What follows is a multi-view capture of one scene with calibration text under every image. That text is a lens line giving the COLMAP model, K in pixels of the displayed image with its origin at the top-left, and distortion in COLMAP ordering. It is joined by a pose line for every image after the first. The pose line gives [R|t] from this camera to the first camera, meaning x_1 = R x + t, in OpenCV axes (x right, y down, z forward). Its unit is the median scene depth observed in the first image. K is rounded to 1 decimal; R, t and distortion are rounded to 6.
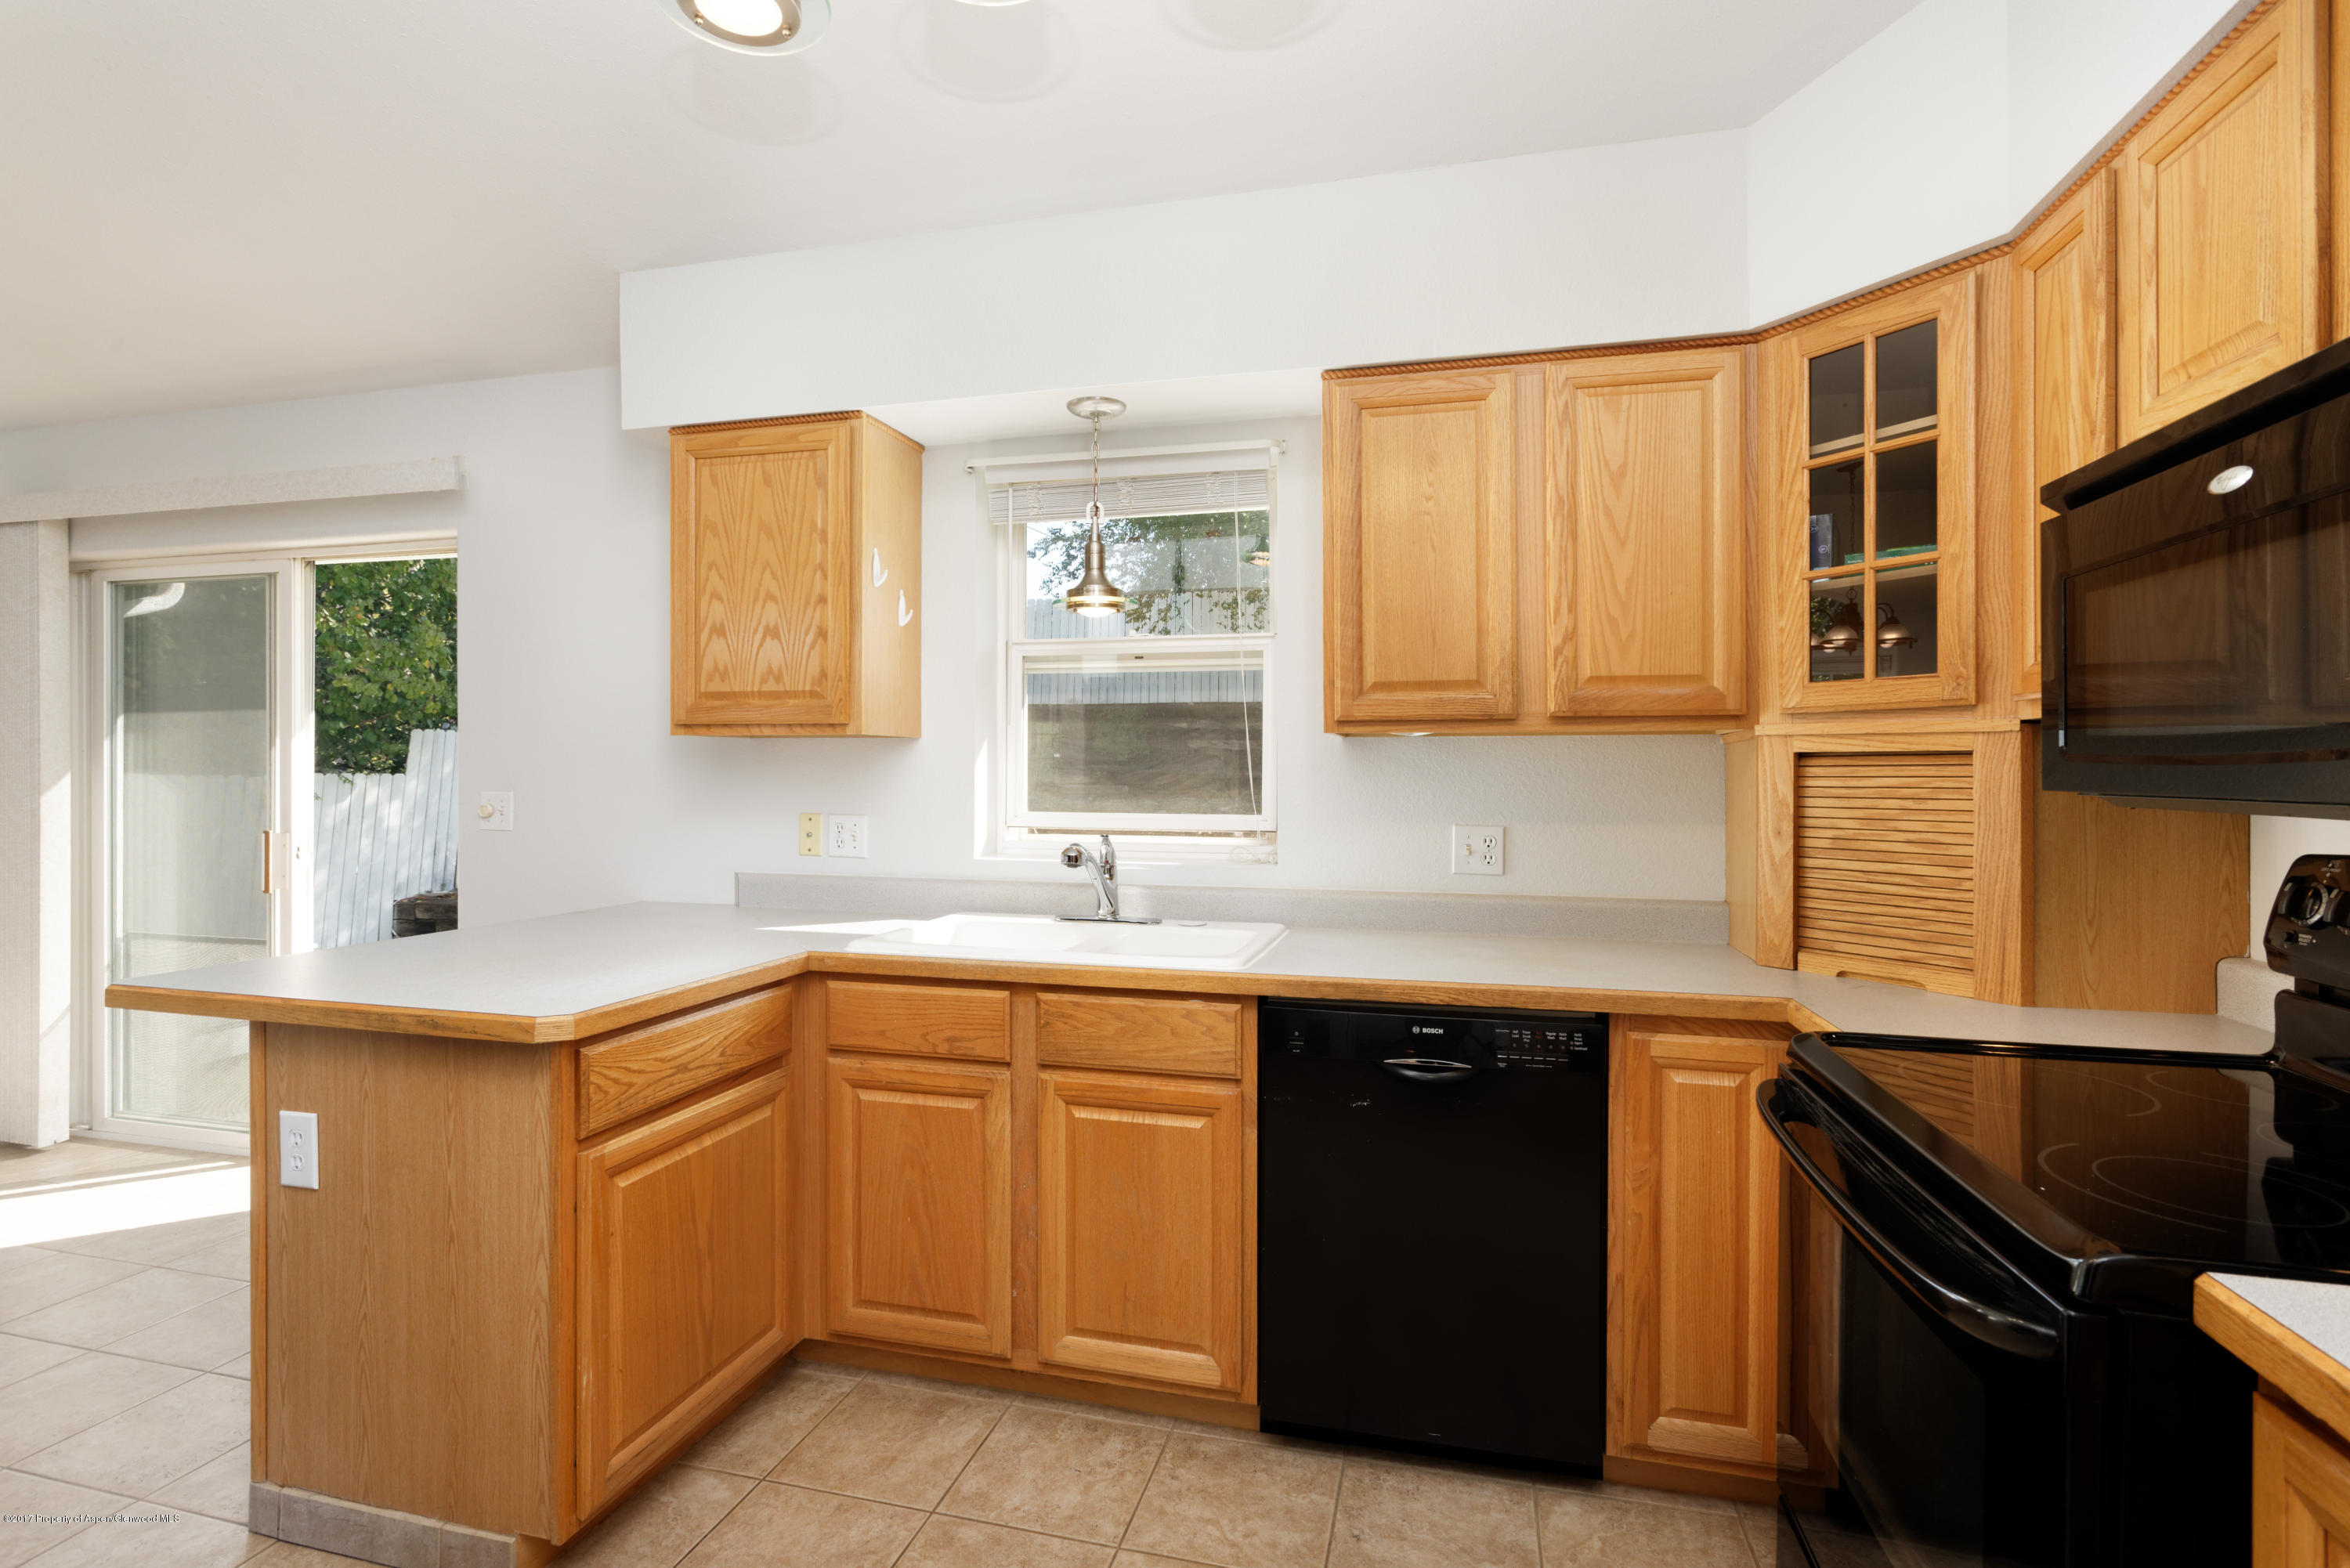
lens RADIAL K [[1114.7, 0, 1193.9], [0, 1114.7, 788.1], [0, 0, 1]] dist [-0.004842, -0.000386]
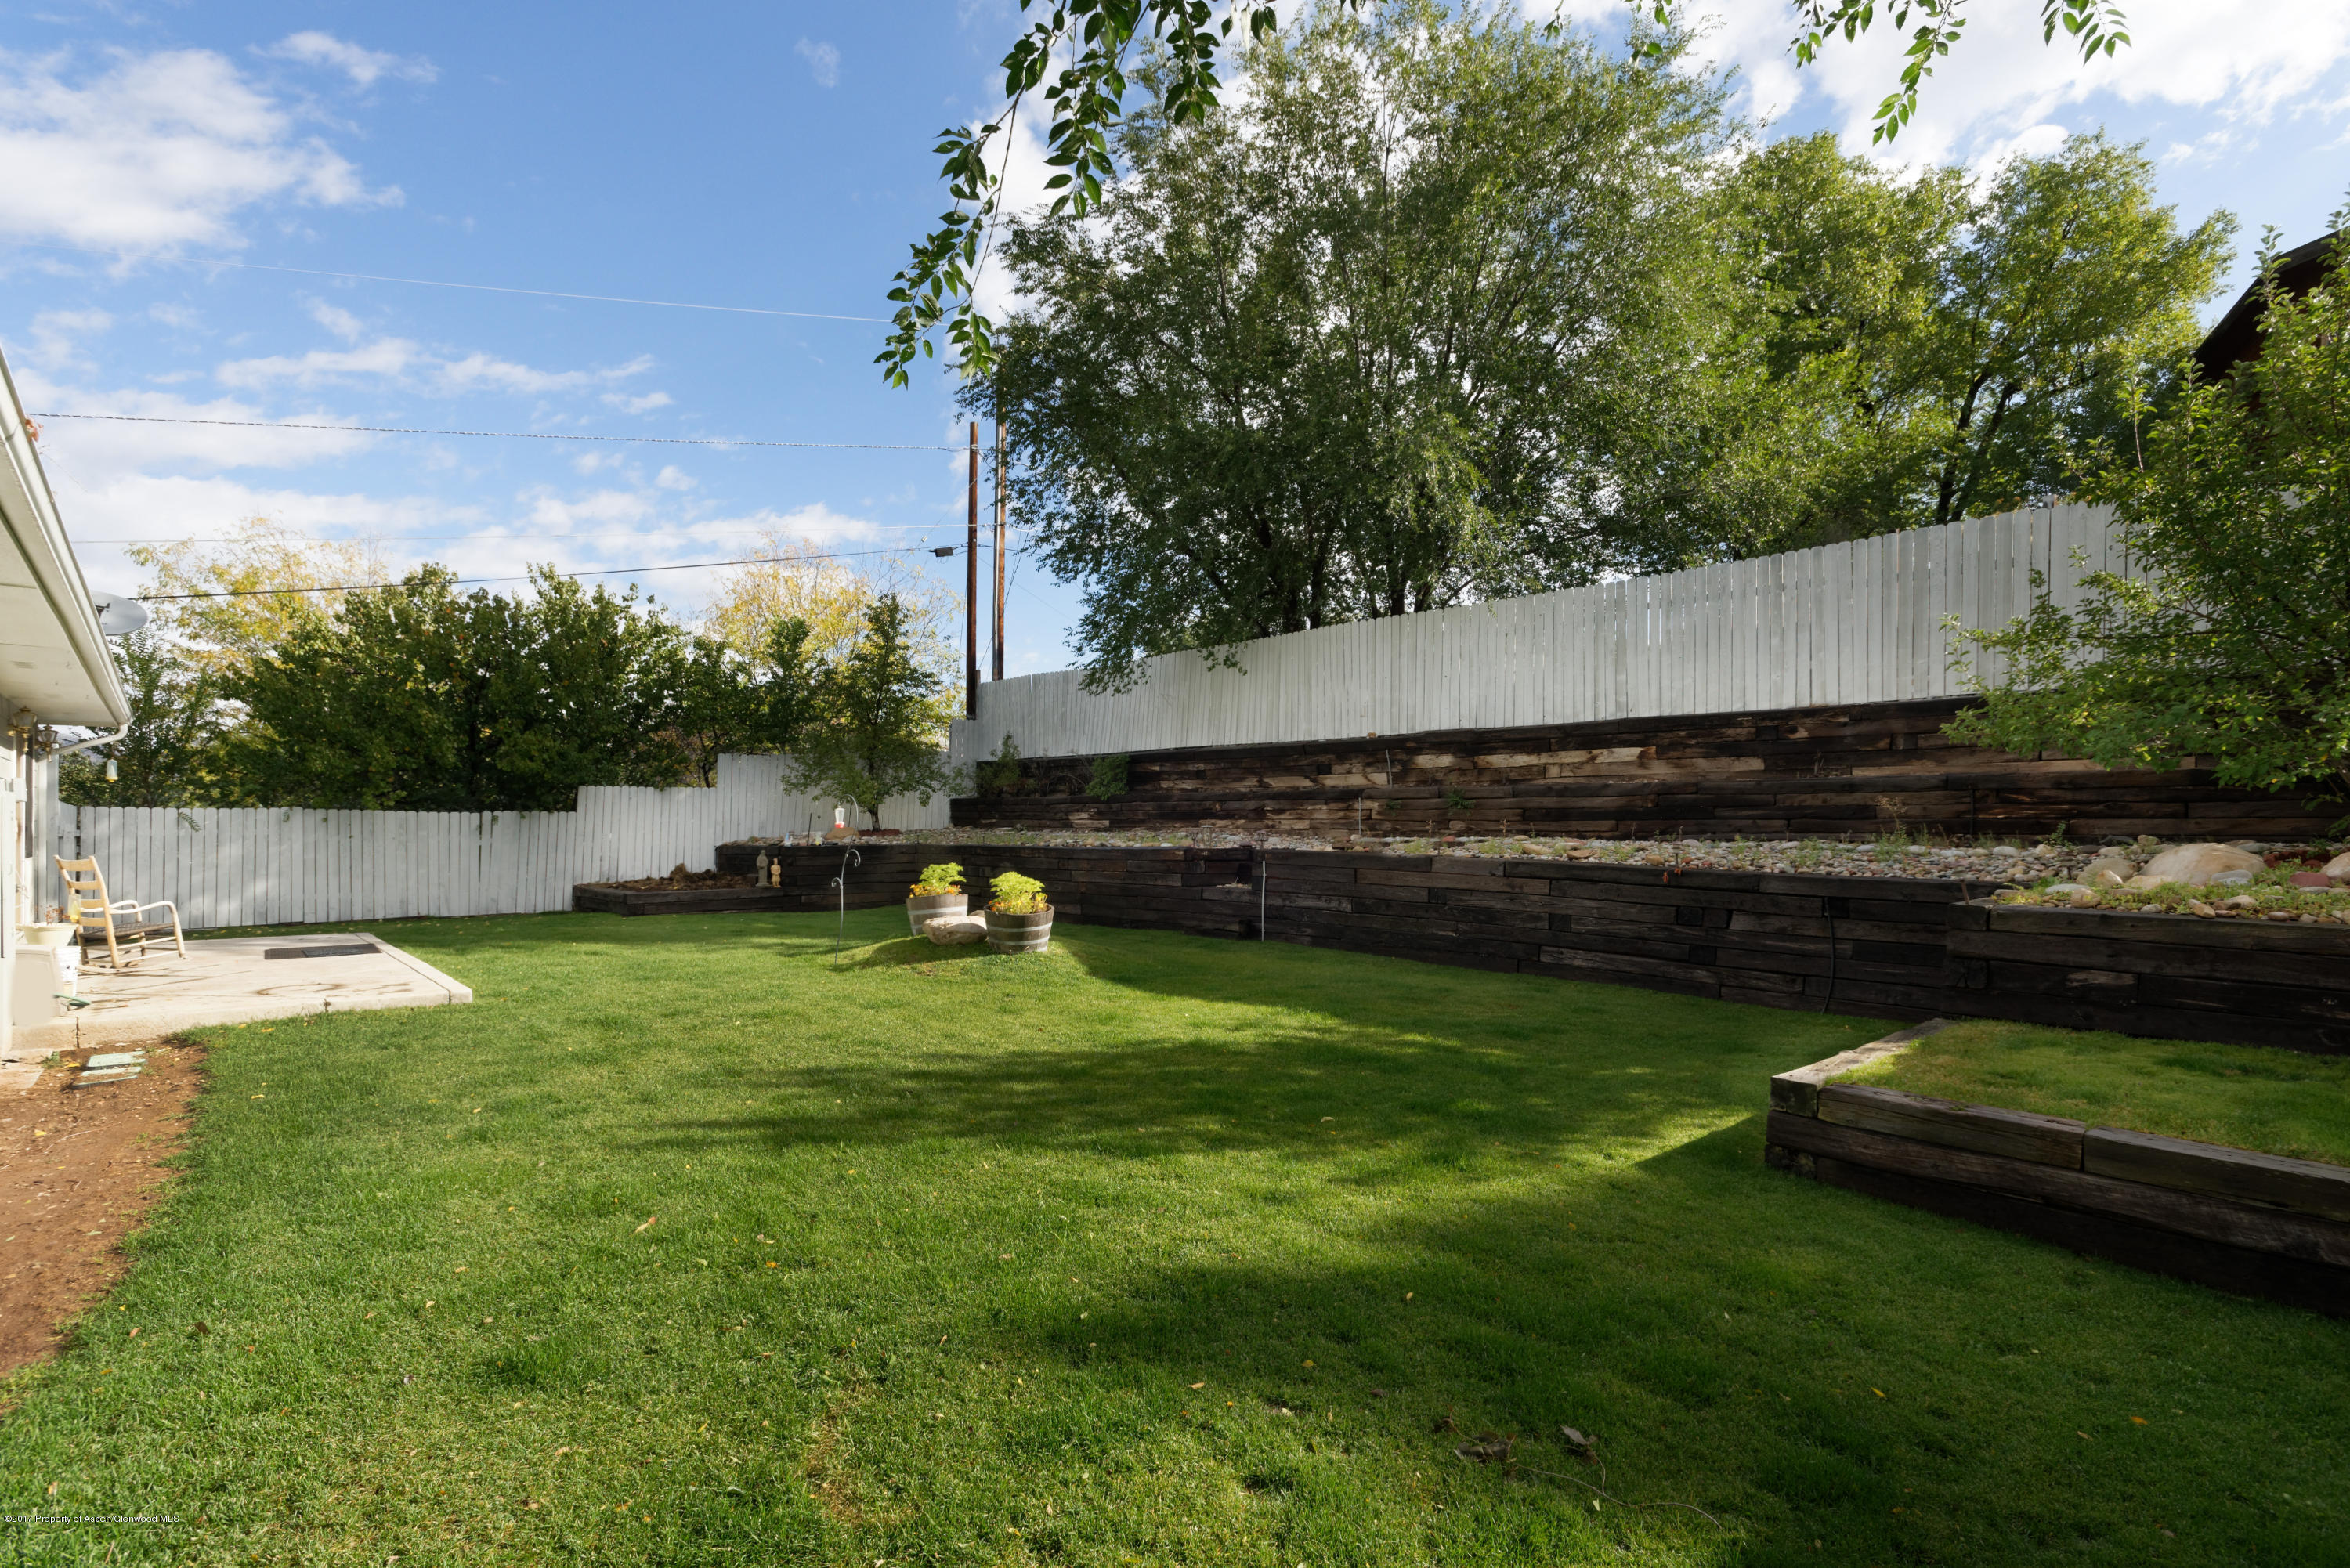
lens RADIAL K [[1114.7, 0, 1193.9], [0, 1114.7, 788.1], [0, 0, 1]] dist [-0.004842, -0.000386]
pose [[0.839227, -0.021890, -0.543340, 4.374258], [-0.002892, 0.998996, -0.044714, 0.101209], [0.543773, 0.039096, 0.838321, 0.328162]]
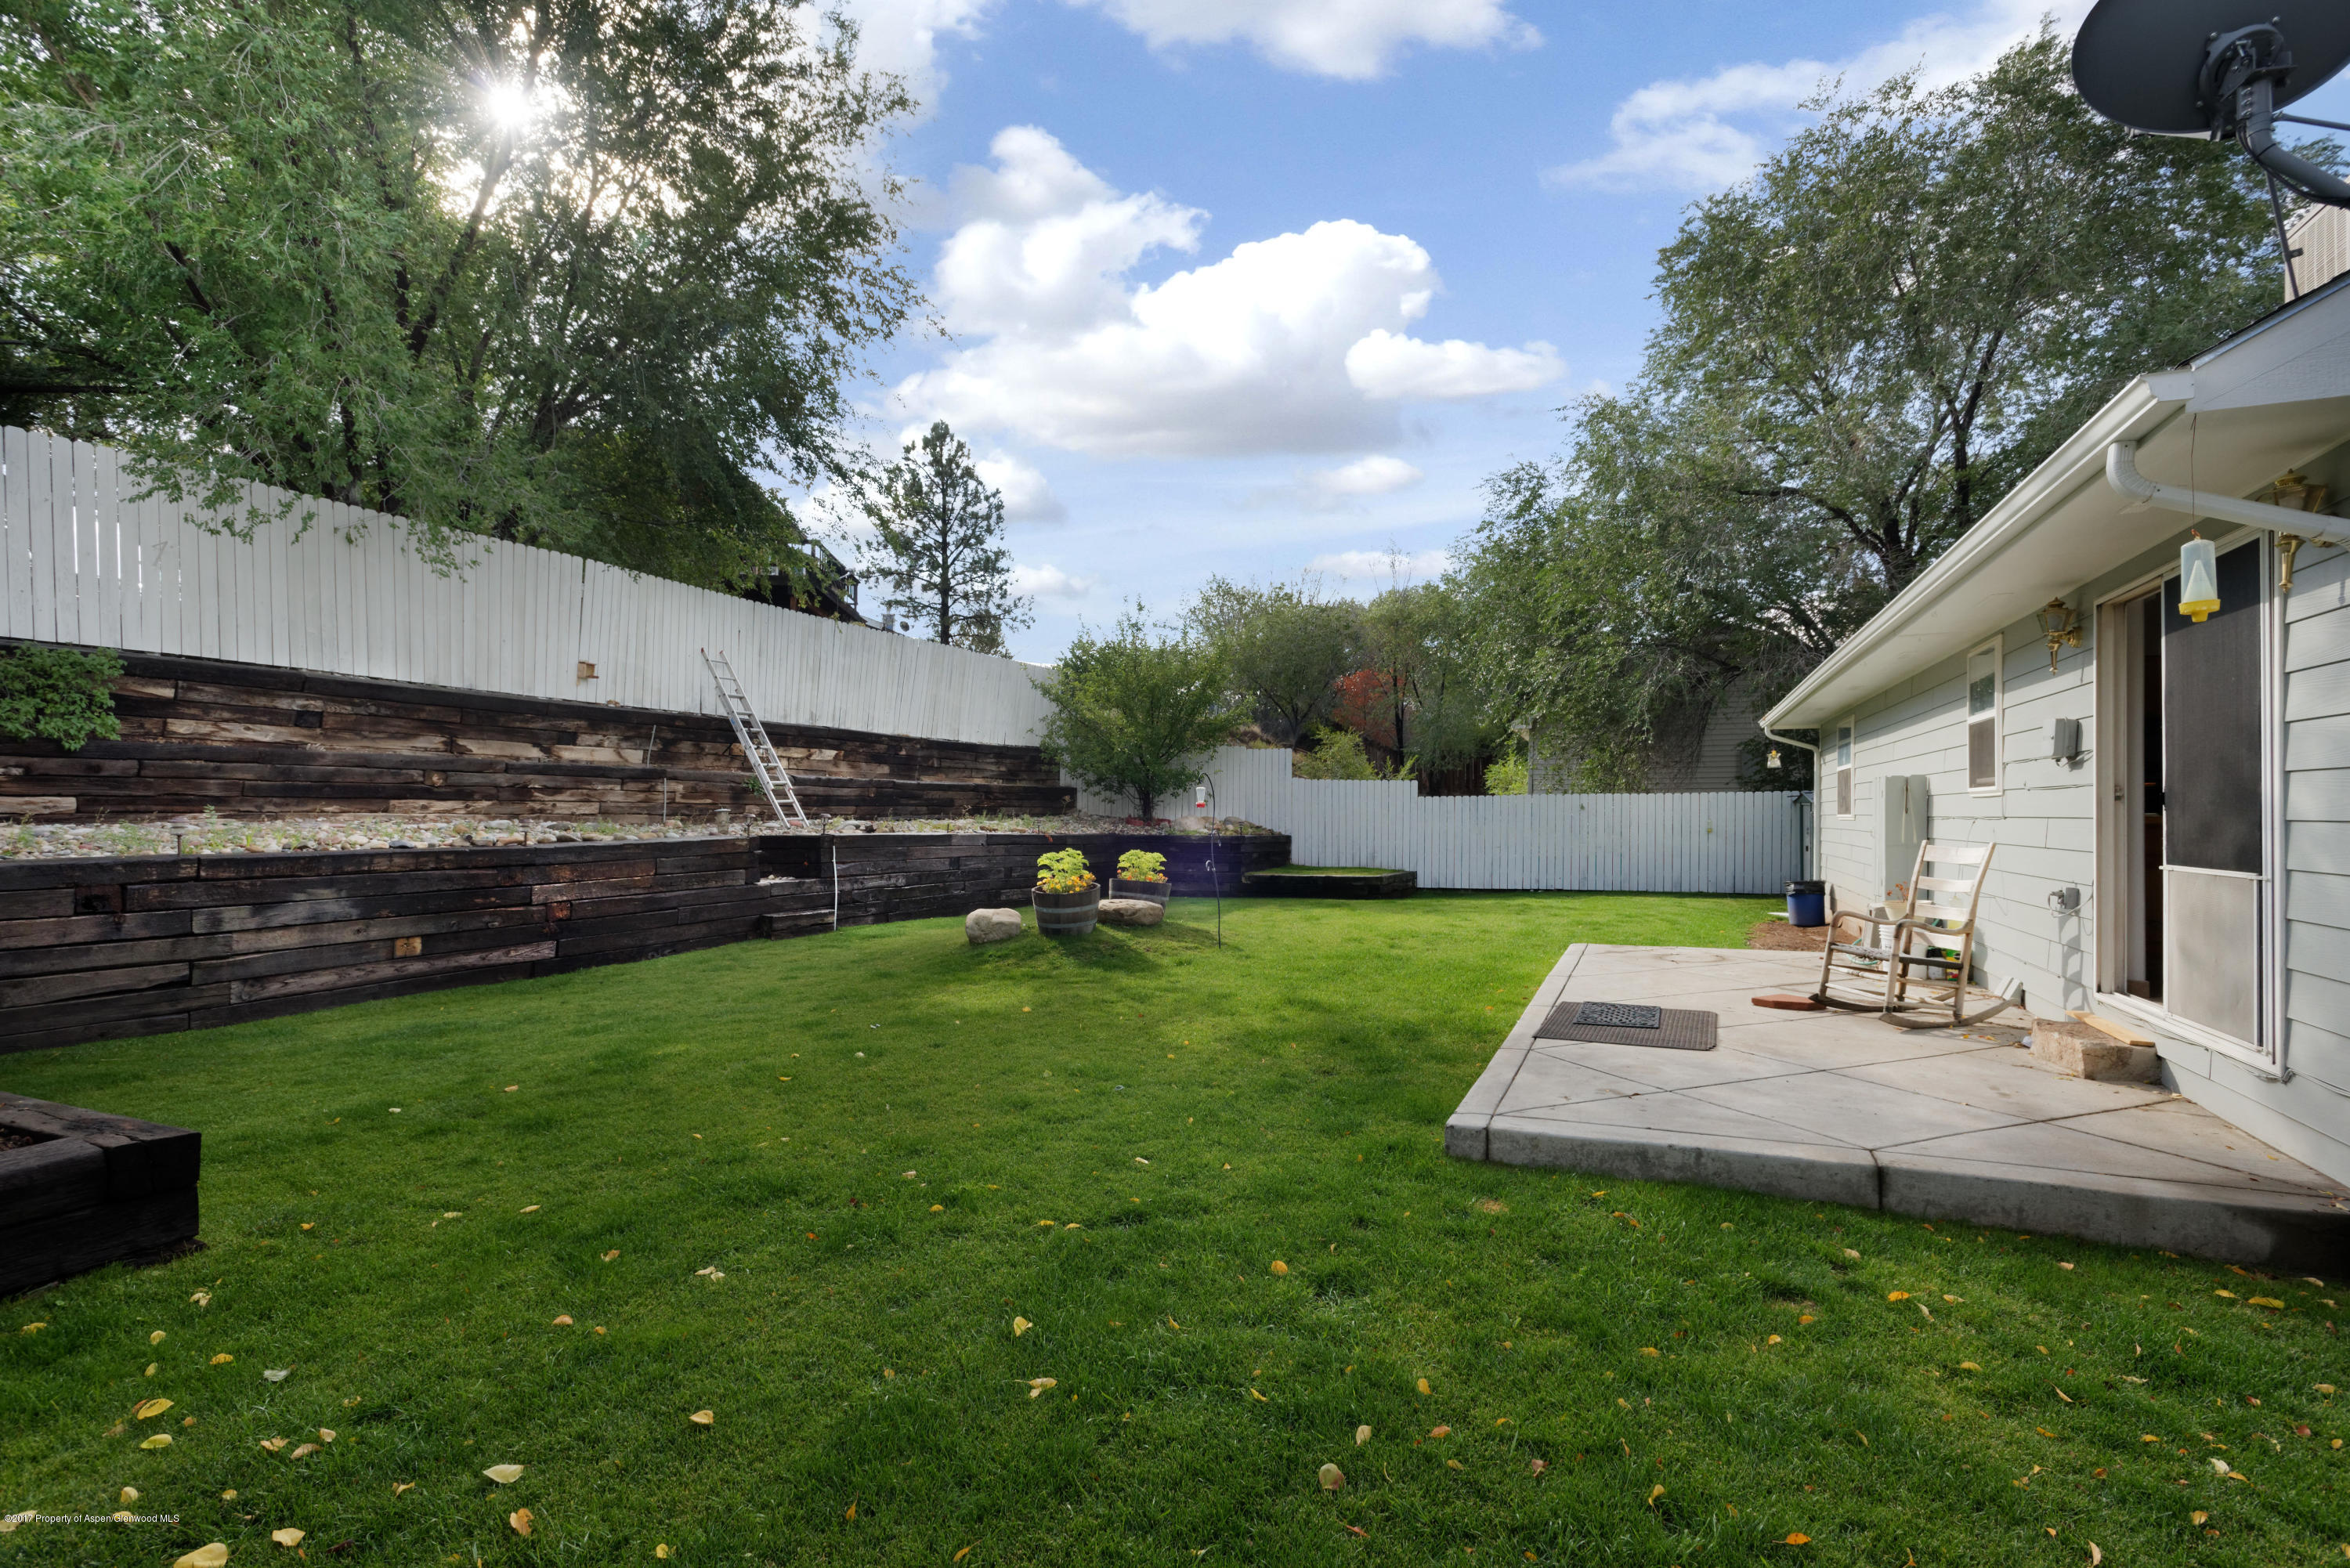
lens RADIAL K [[1114.7, 0, 1193.9], [0, 1114.7, 788.1], [0, 0, 1]] dist [-0.004842, -0.000386]
pose [[0.149850, 0.017507, 0.988554, -3.171079], [0.016091, 0.999668, -0.020143, 0.074440], [-0.988578, 0.018925, 0.149519, 2.649174]]
